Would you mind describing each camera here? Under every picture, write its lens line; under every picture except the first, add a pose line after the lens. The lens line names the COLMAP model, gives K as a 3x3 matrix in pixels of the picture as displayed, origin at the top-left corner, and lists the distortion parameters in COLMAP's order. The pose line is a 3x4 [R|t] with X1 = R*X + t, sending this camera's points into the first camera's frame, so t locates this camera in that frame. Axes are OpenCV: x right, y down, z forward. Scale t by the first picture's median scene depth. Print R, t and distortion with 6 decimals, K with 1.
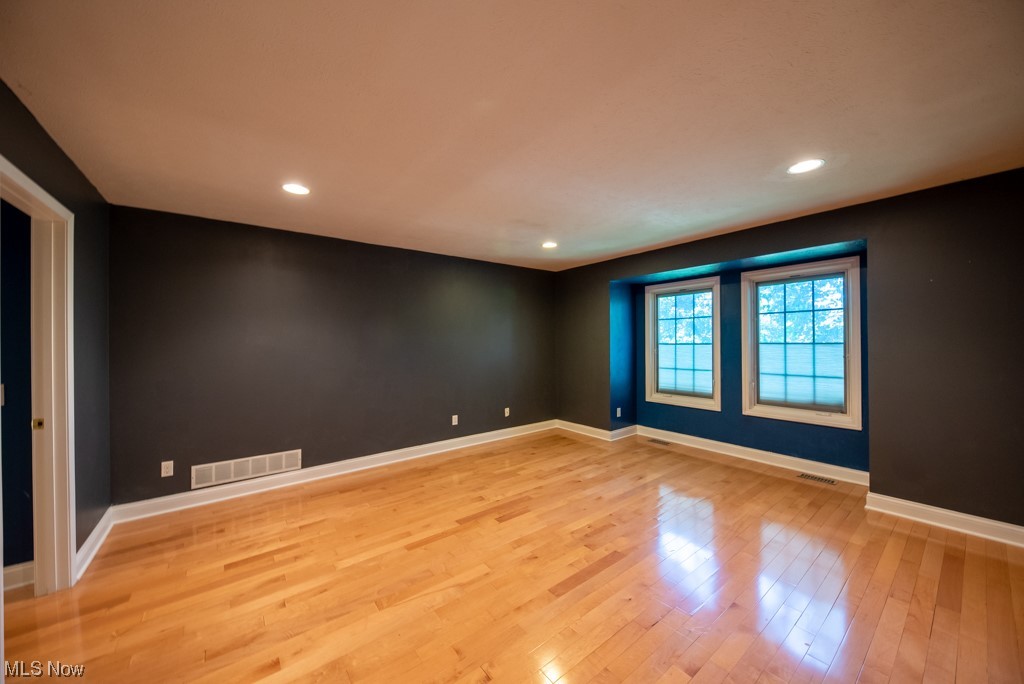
lens RADIAL K [[357.1, 0, 514.5], [0, 357.1, 342.2], [0, 0, 1]] dist [0.013940, -0.007116]
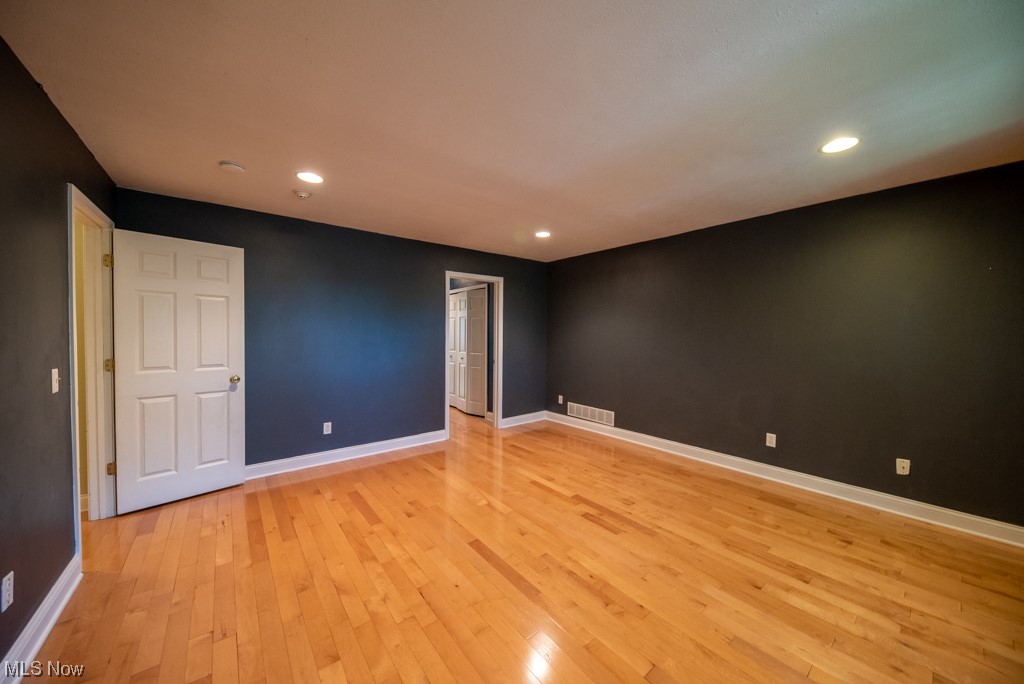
lens RADIAL K [[362.0, 0, 516.1], [0, 362.0, 340.7], [0, 0, 1]] dist [0.000222, -0.000167]
pose [[0.012014, 0.029498, -0.999493, 0.718544], [-0.004510, 0.999556, 0.029446, 0.001661], [0.999918, 0.004154, 0.012142, 0.630144]]
